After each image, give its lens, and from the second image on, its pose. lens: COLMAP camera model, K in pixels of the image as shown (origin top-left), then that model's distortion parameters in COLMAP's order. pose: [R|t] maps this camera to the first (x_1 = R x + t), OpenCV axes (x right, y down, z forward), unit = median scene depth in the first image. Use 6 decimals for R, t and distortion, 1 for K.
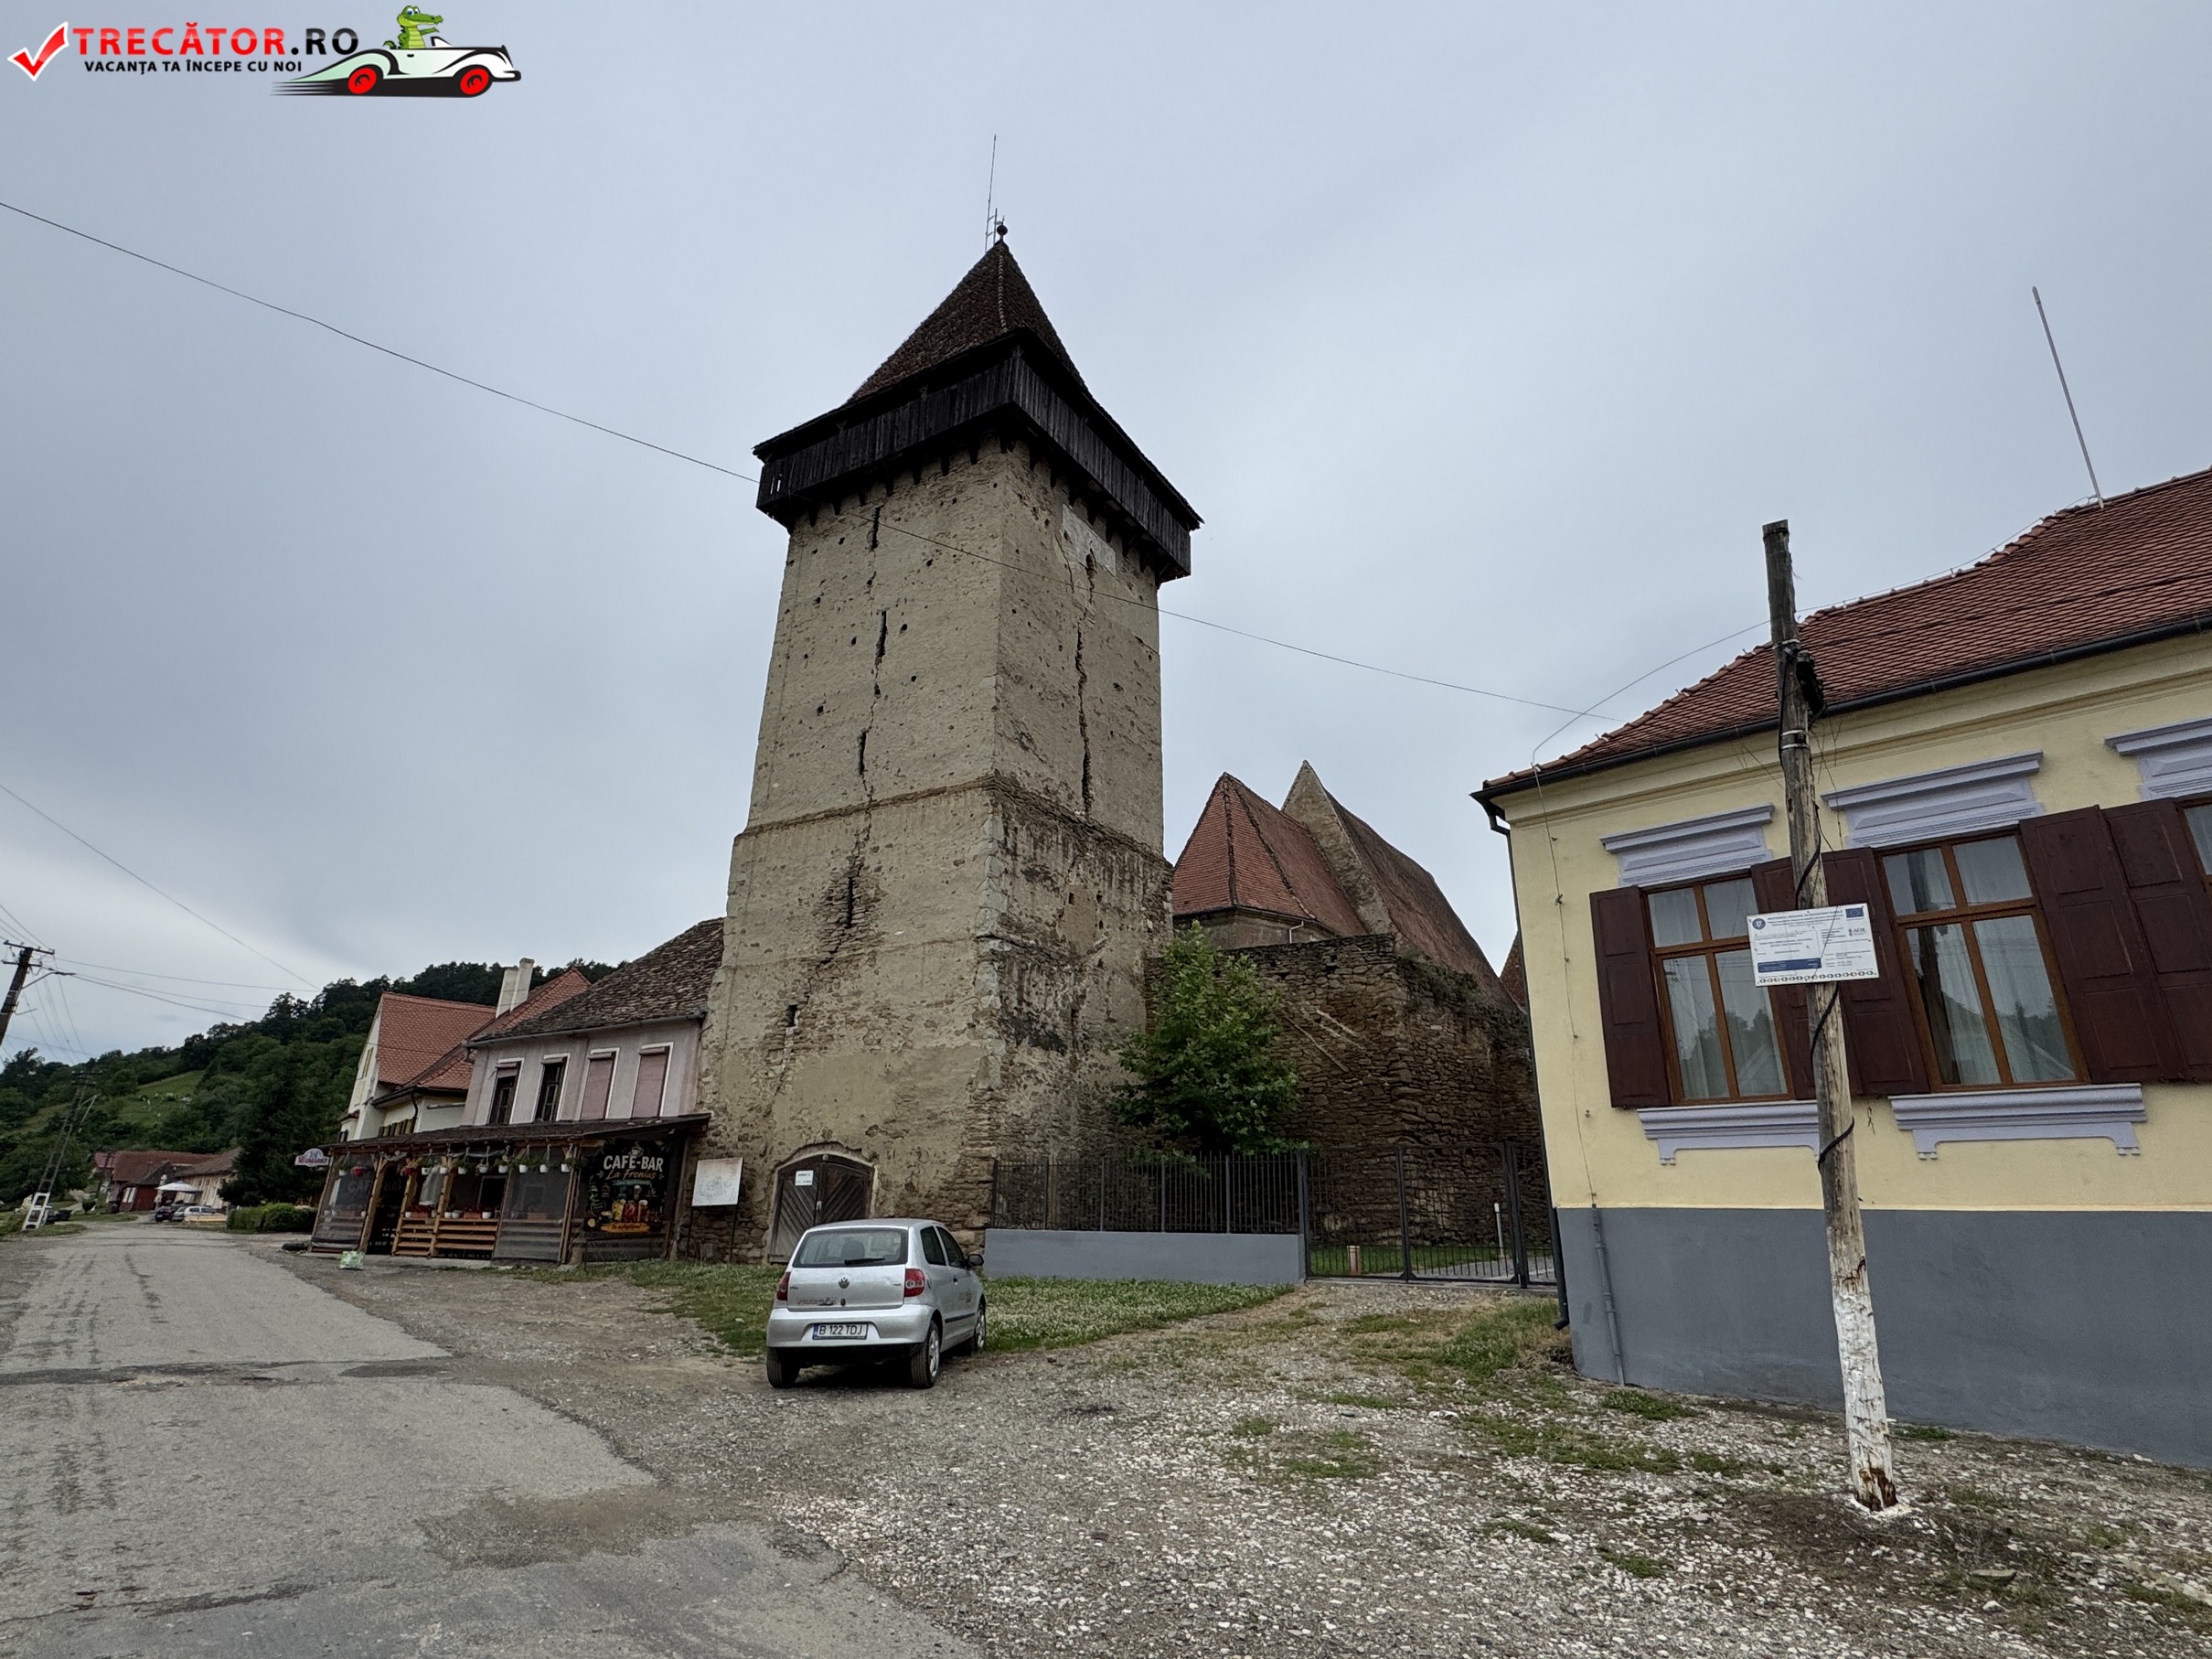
lens RADIAL K [[1084.3, 0, 1106.0], [0, 1084.3, 829.5], [0, 0, 1]] dist [0.000274, 0.000029]
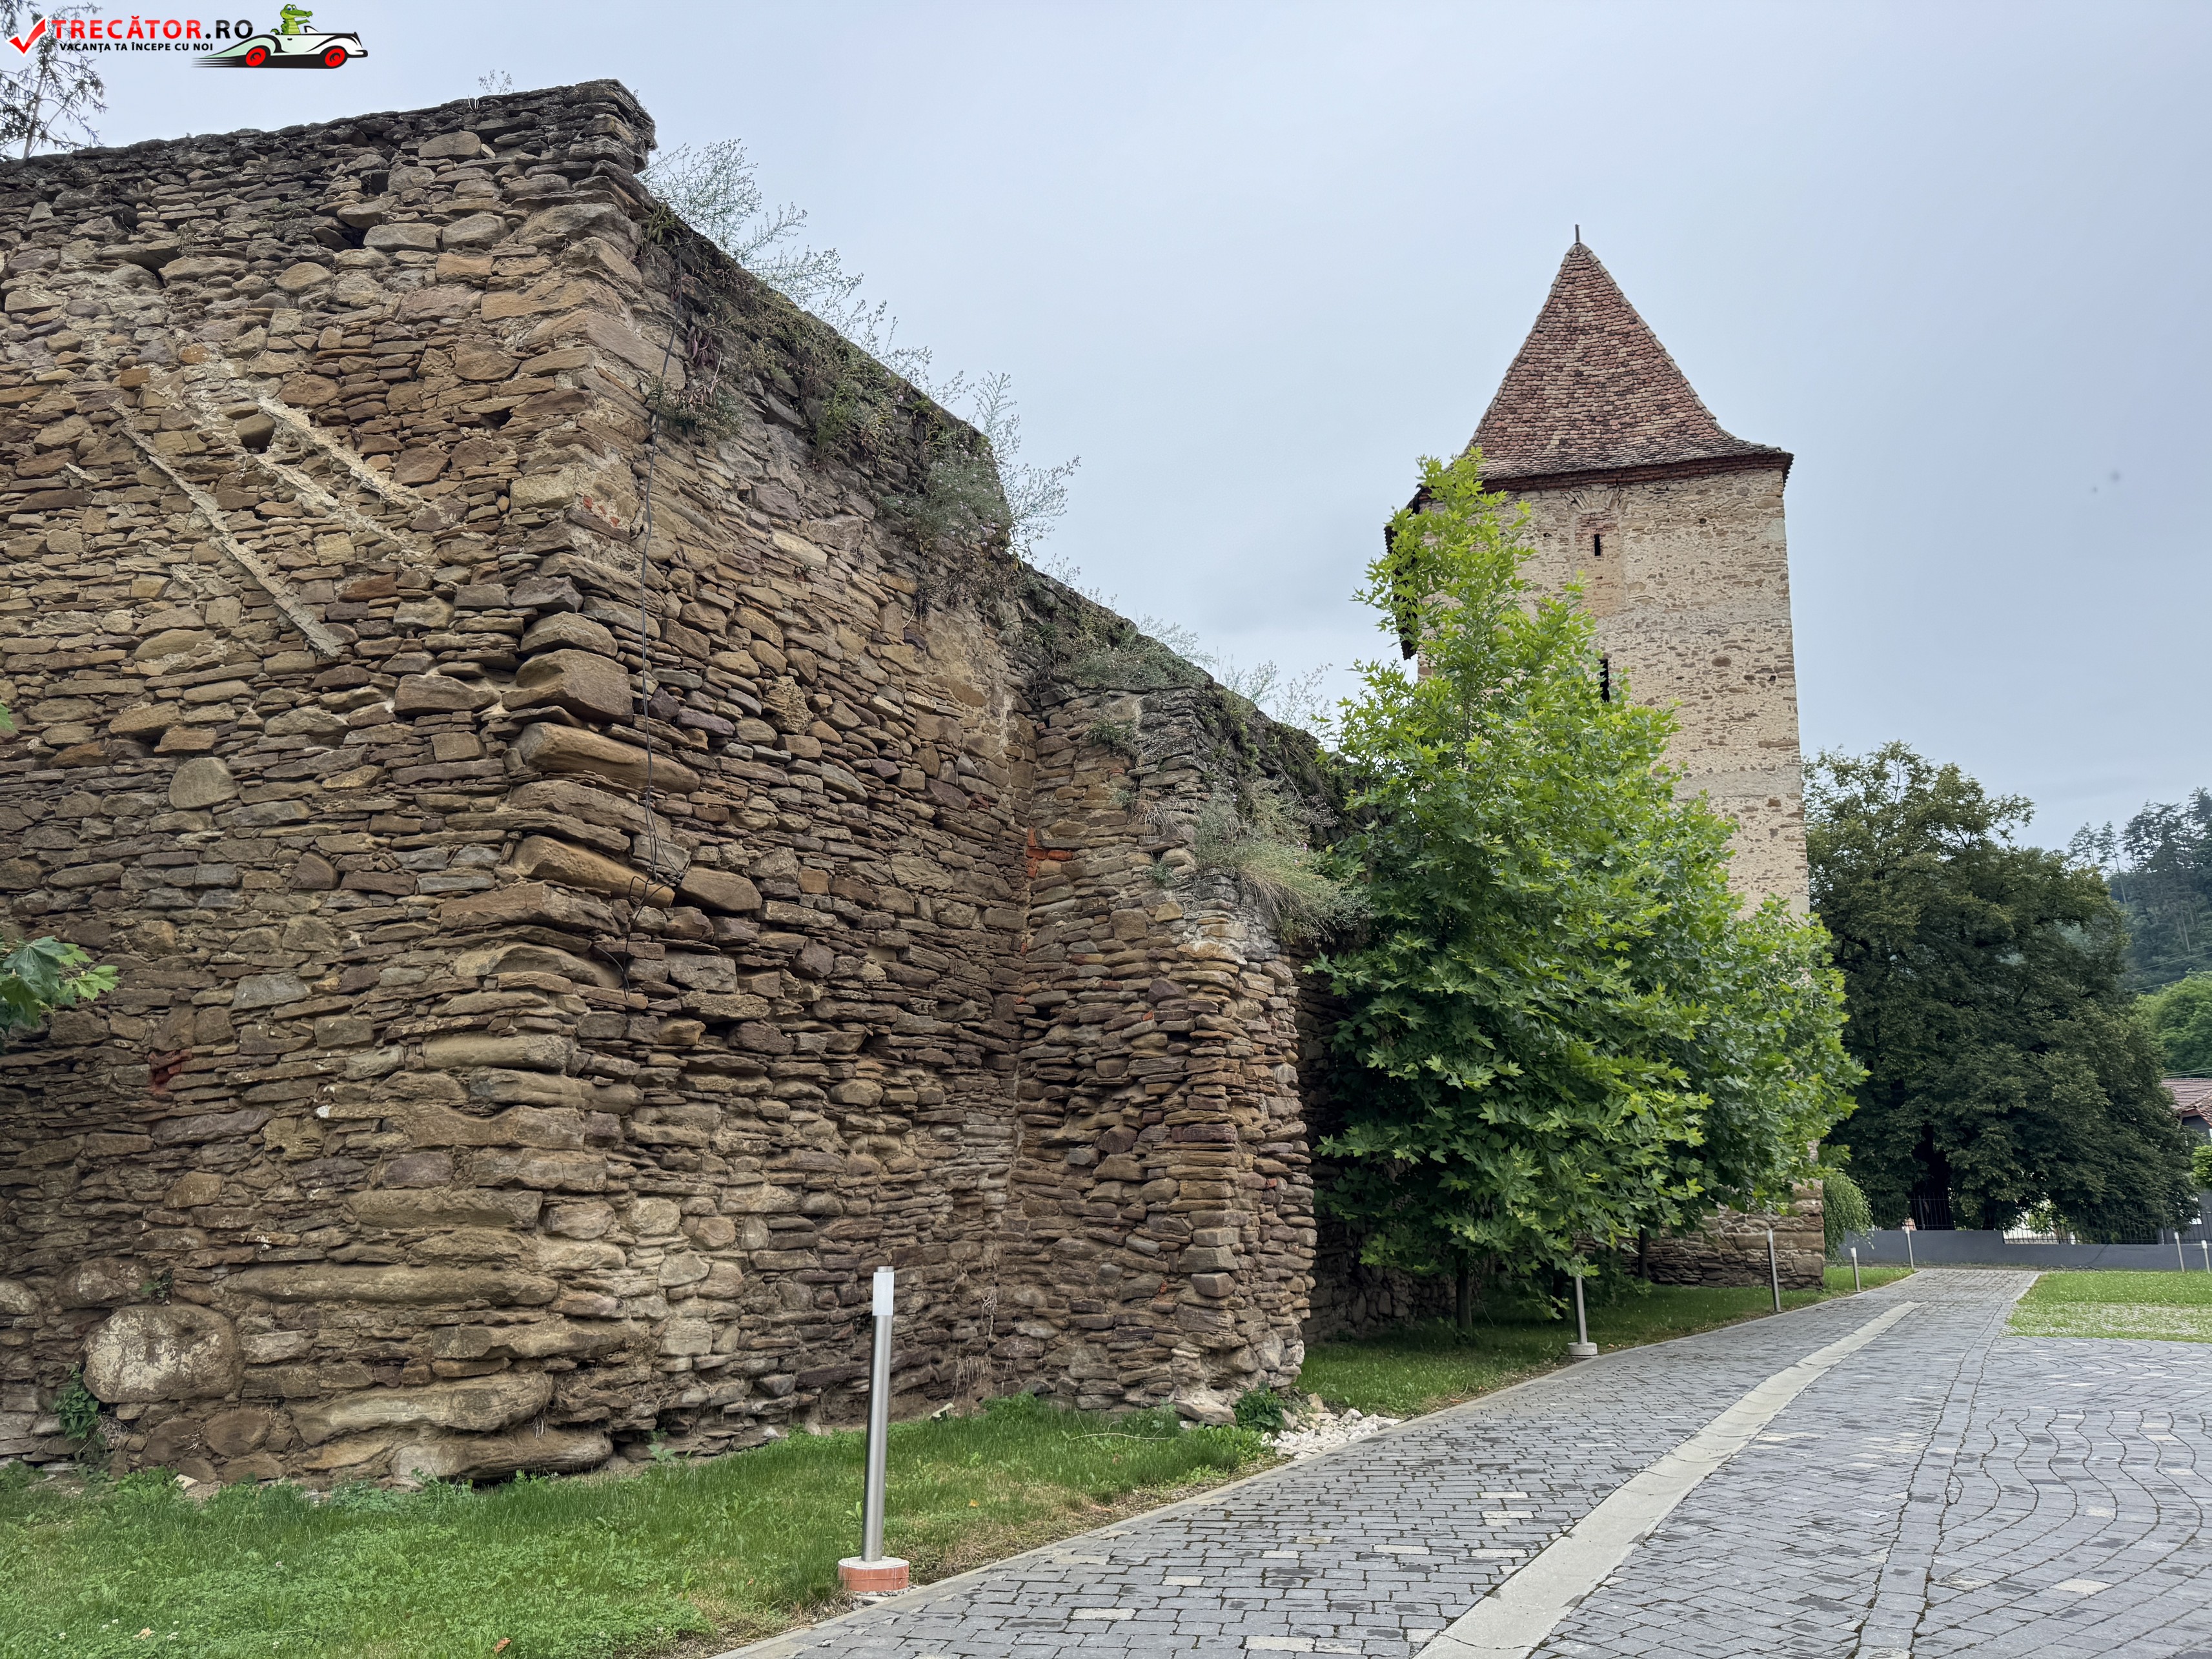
lens RADIAL K [[1495.5, 0, 1100.5], [0, 1495.5, 842.0], [0, 0, 1]] dist [0.120088, -0.181577]
pose [[0.943597, 0.080571, 0.321144, 0.270652], [-0.110484, 0.990967, 0.076006, 0.219600], [-0.312119, -0.107200, 0.943976, 0.664568]]
